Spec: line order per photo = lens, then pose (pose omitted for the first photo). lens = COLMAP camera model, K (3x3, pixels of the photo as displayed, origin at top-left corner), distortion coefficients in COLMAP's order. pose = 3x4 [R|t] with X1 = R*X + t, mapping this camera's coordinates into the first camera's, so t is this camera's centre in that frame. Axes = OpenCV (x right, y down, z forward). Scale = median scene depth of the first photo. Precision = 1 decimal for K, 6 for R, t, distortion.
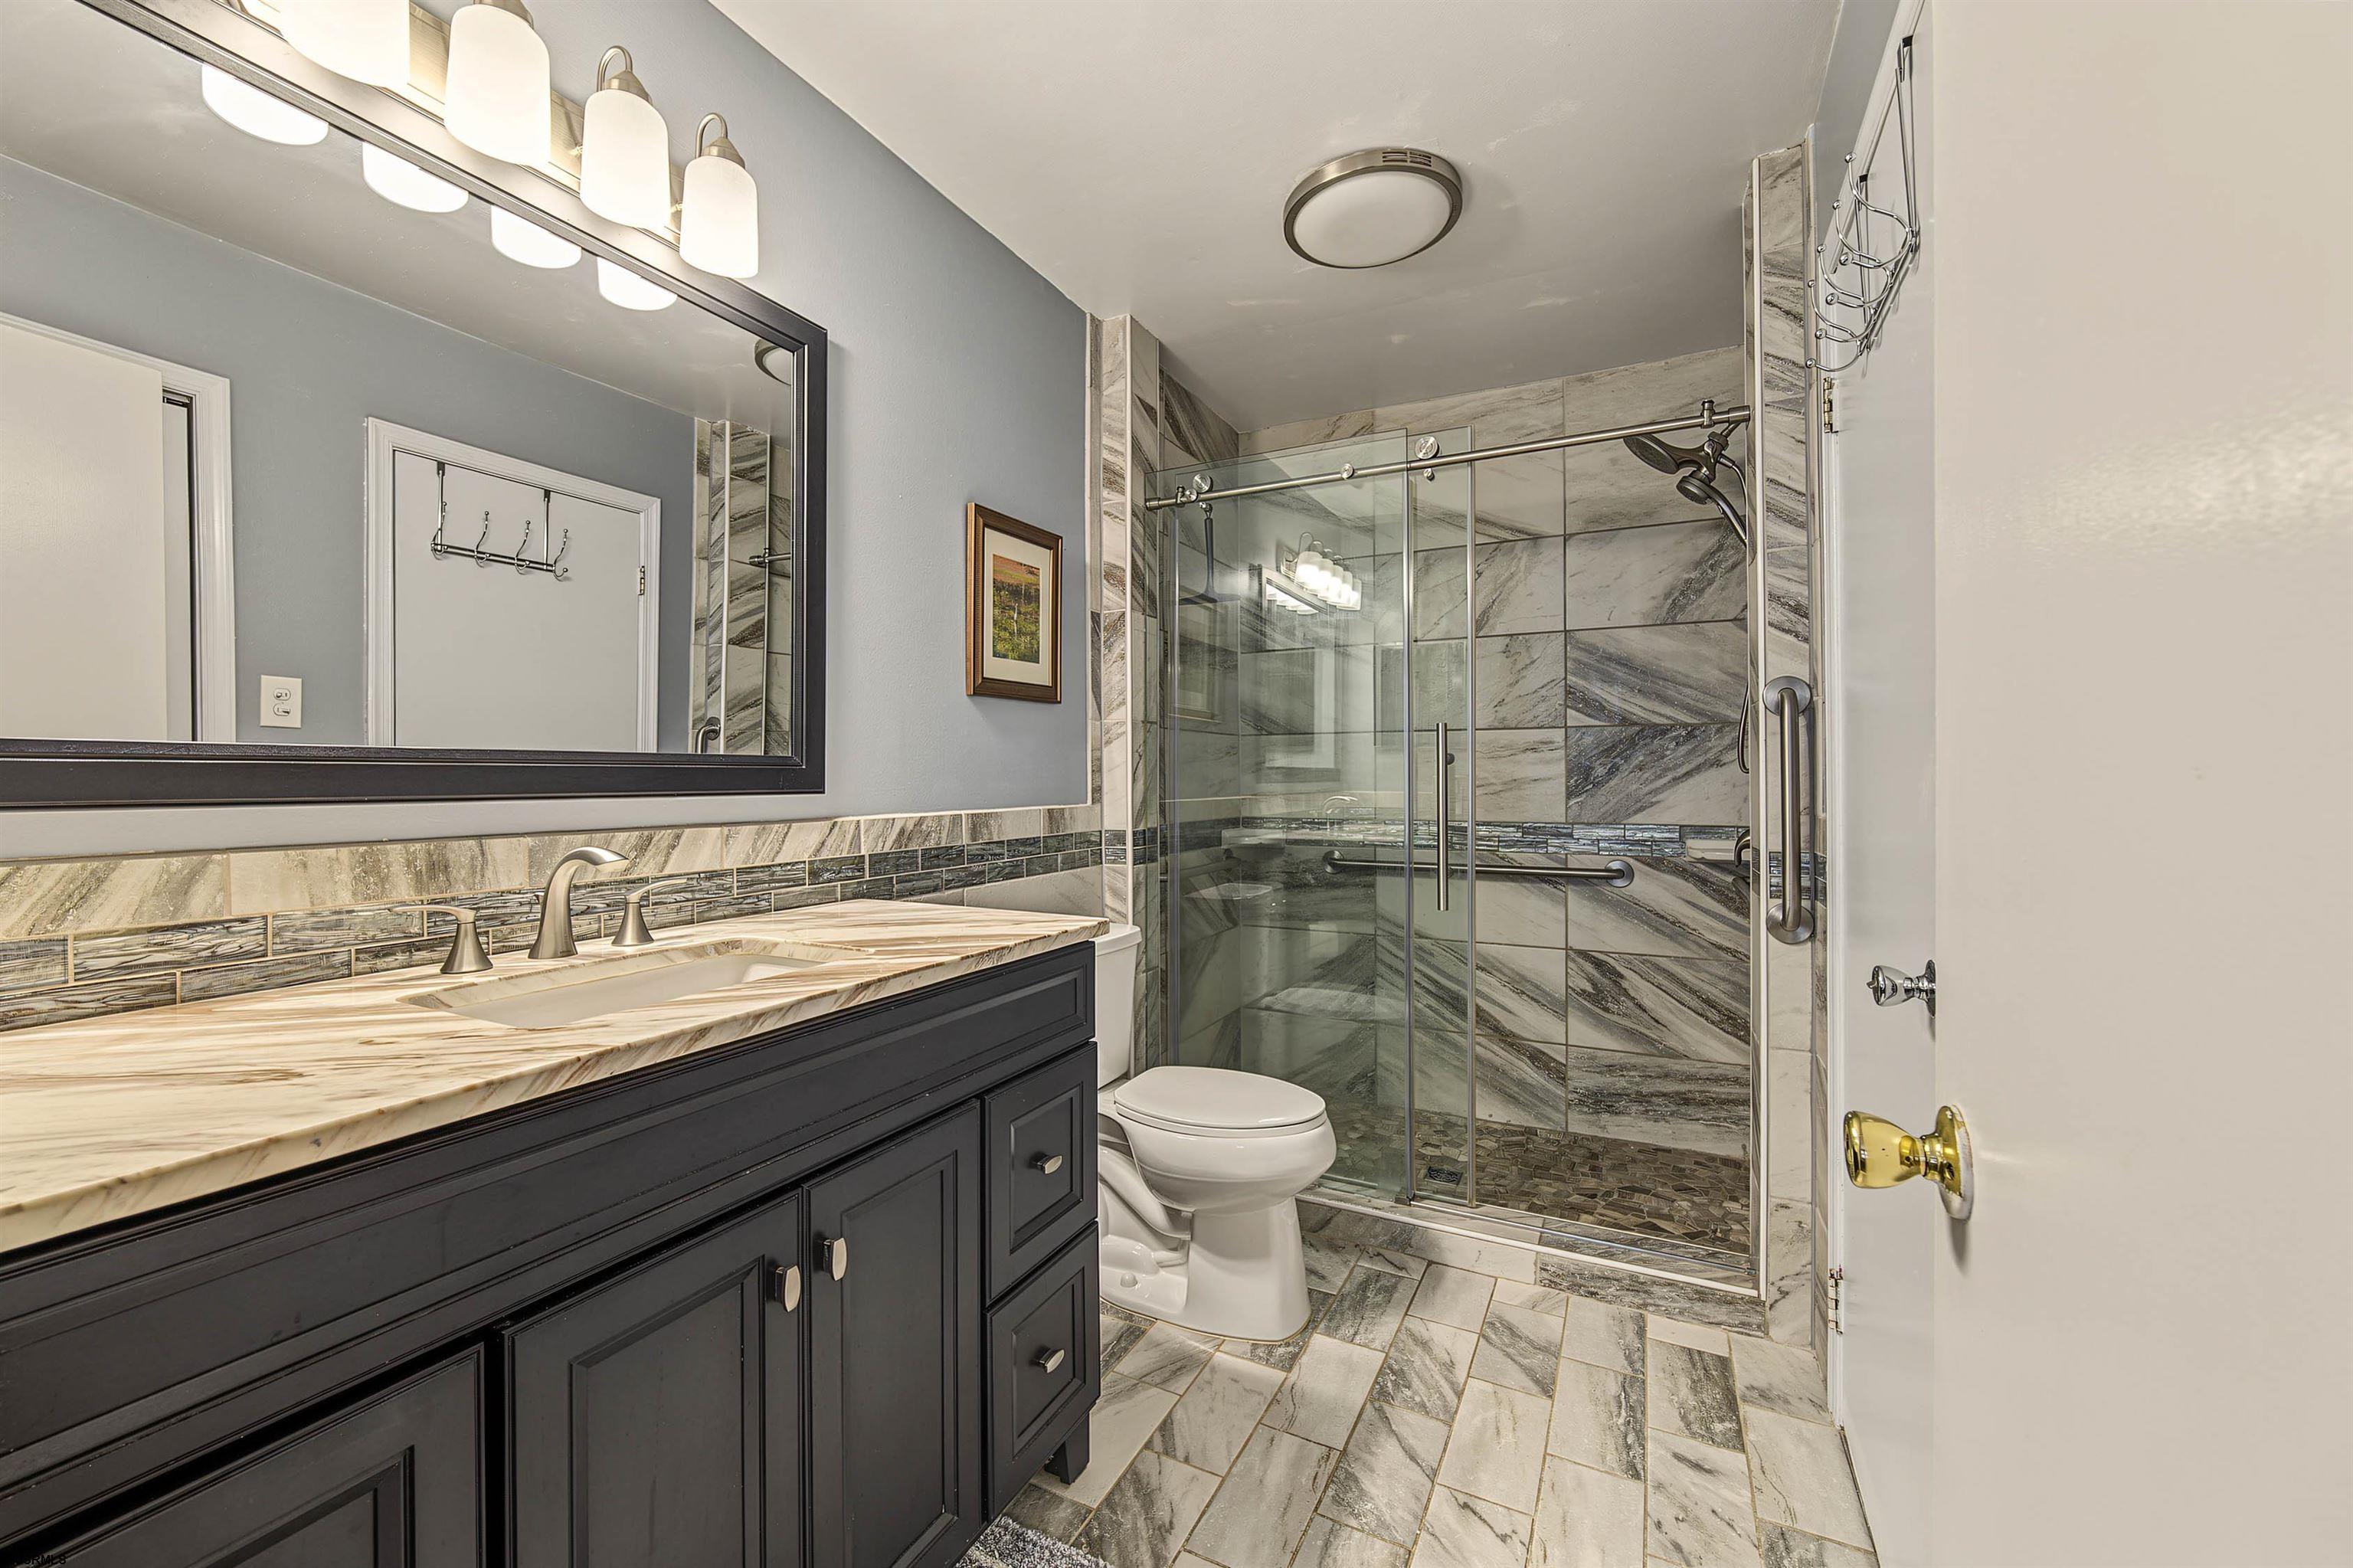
lens RADIAL K [[927.7, 0, 1166.3], [0, 927.7, 789.0], [0, 0, 1]] dist [-0.005101, -0.000461]
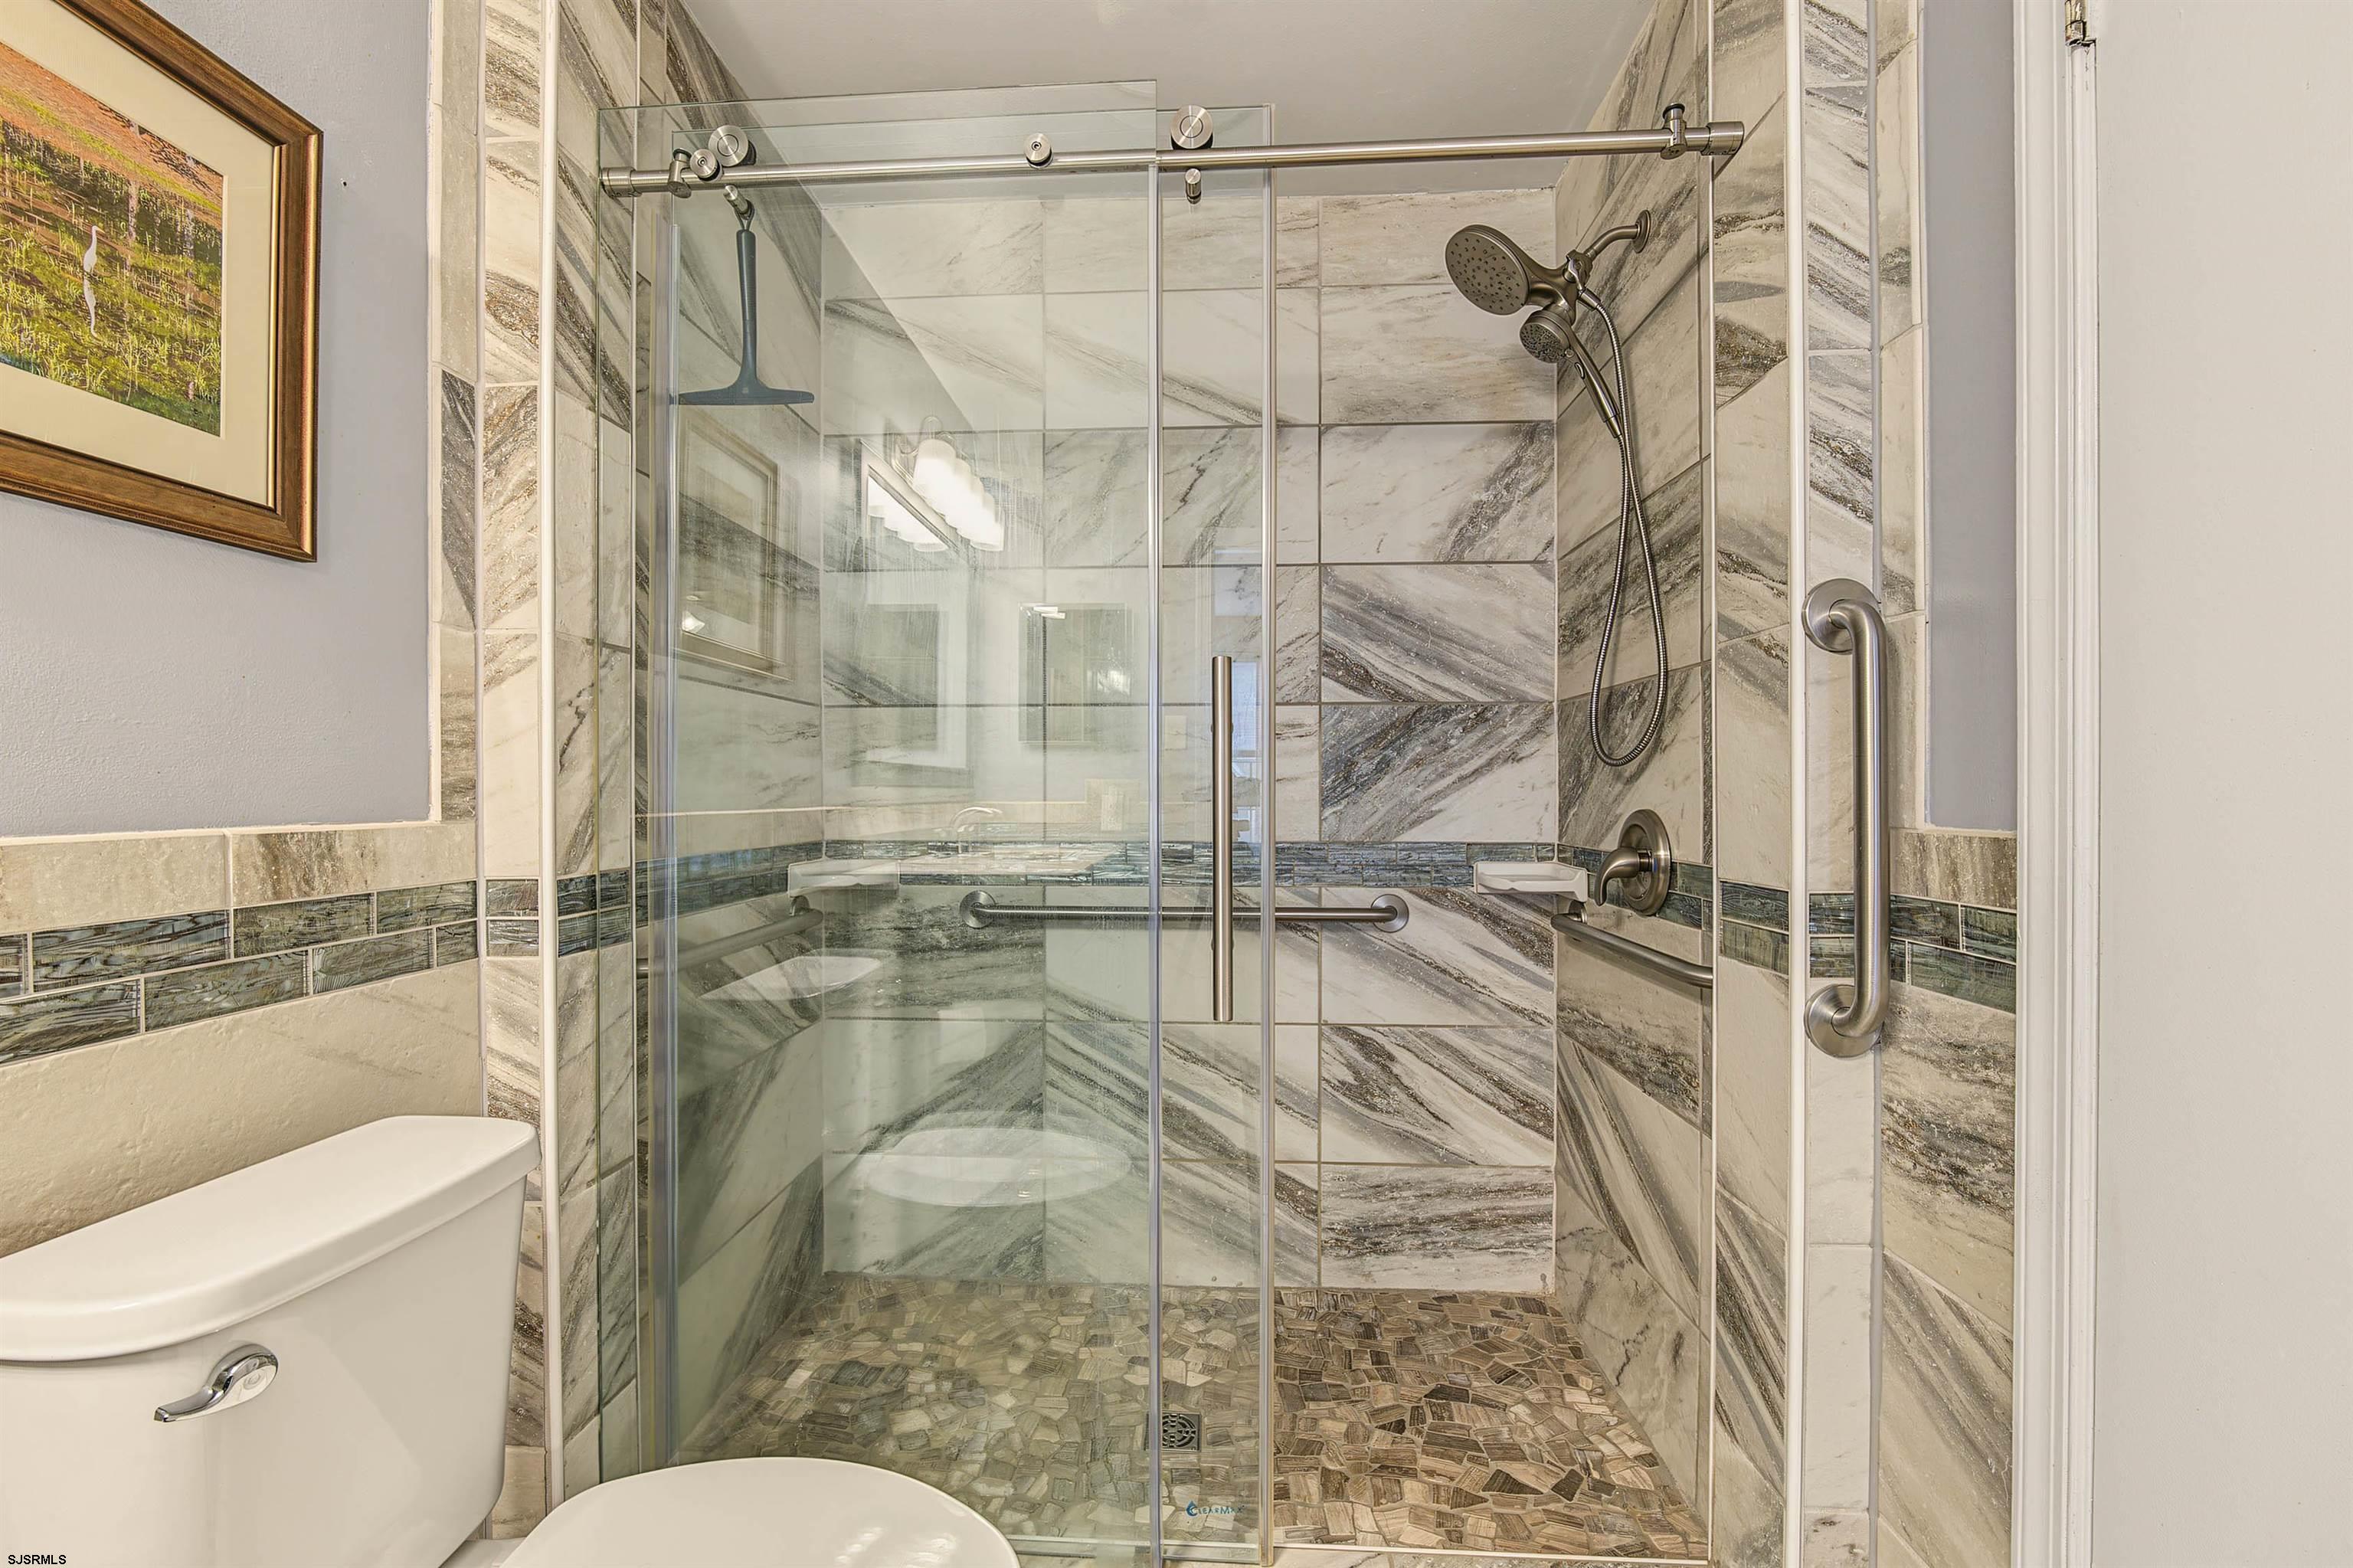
lens RADIAL K [[927.7, 0, 1166.3], [0, 927.7, 789.0], [0, 0, 1]] dist [-0.005101, -0.000461]
pose [[0.913521, 0.004498, 0.406766, 0.047267], [0.002616, 0.999853, -0.016930, 0.008836], [-0.406782, 0.016530, 0.913375, 0.436890]]
